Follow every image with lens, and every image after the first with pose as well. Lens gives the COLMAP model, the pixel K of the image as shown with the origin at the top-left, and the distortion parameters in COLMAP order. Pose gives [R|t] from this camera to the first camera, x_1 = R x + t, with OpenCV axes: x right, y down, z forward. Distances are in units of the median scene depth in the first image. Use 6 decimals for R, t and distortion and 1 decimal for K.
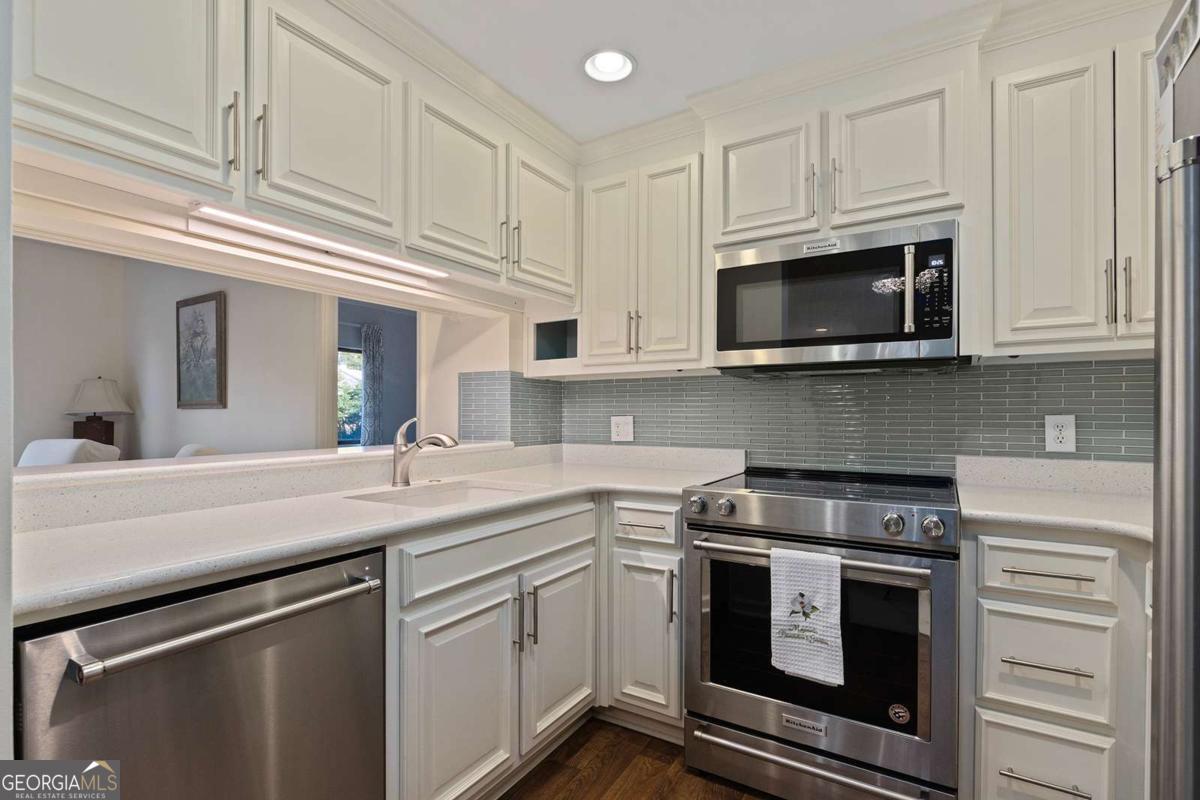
lens RADIAL K [[565.2, 0, 593.4], [0, 565.2, 415.0], [0, 0, 1]] dist [-0.004546, 0.001502]
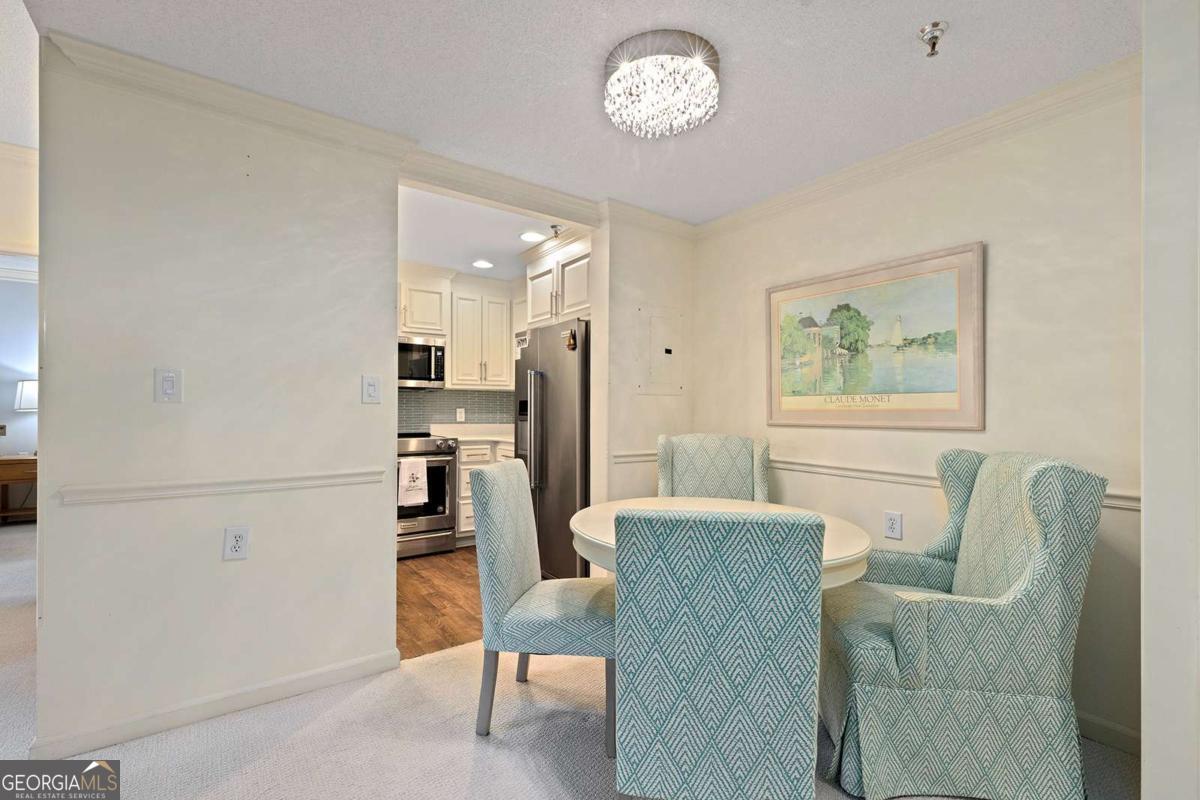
lens RADIAL K [[542.8, 0, 600.0], [0, 542.8, 409.0], [0, 0, 1]] dist [-0.005212, -0.000076]
pose [[0.379980, 0.002894, 0.924990, -1.504945], [-0.003203, 0.999993, -0.001812, 0.005534], [-0.924989, -0.002275, 0.379987, -0.727732]]
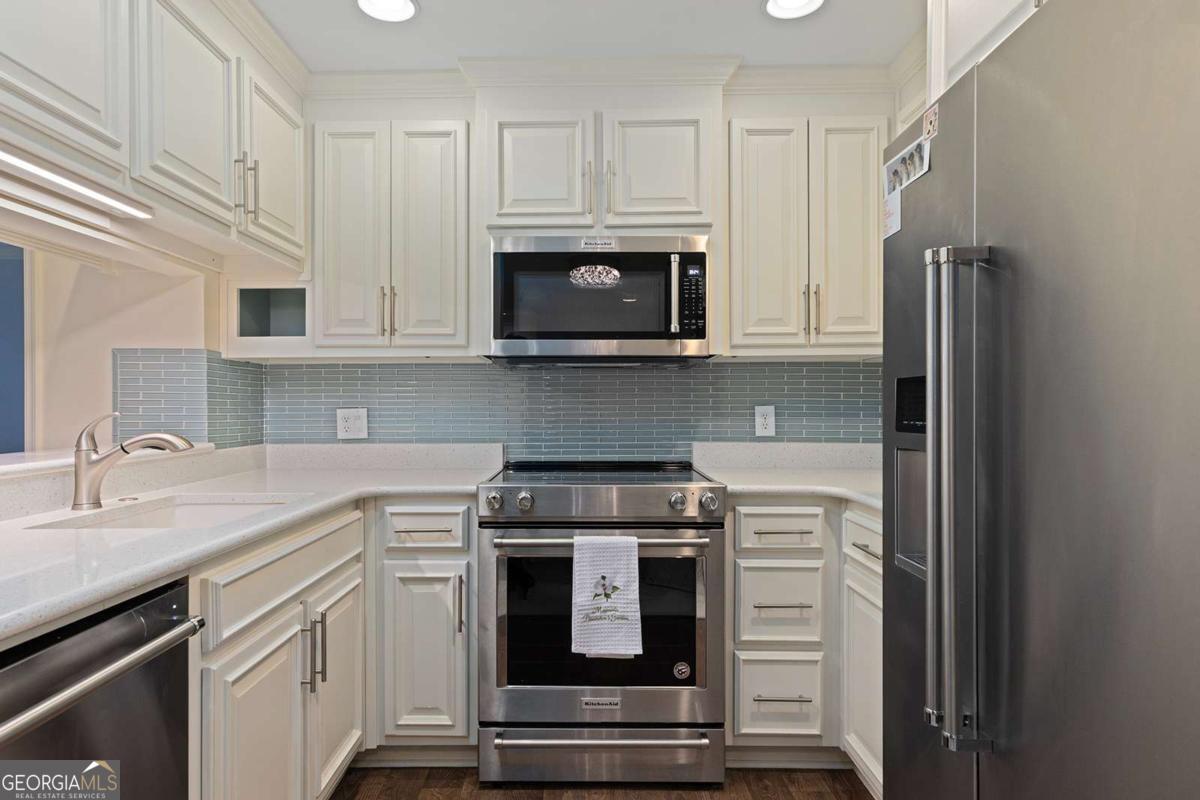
lens RADIAL K [[692.9, 0, 575.6], [0, 692.9, 407.1], [0, 0, 1]] dist [0.018177, -0.002316]
pose [[0.857026, -0.003307, 0.515263, -0.300733], [0.003191, 0.999994, 0.001111, -0.000322], [-0.515264, 0.000692, 0.857031, -0.071652]]
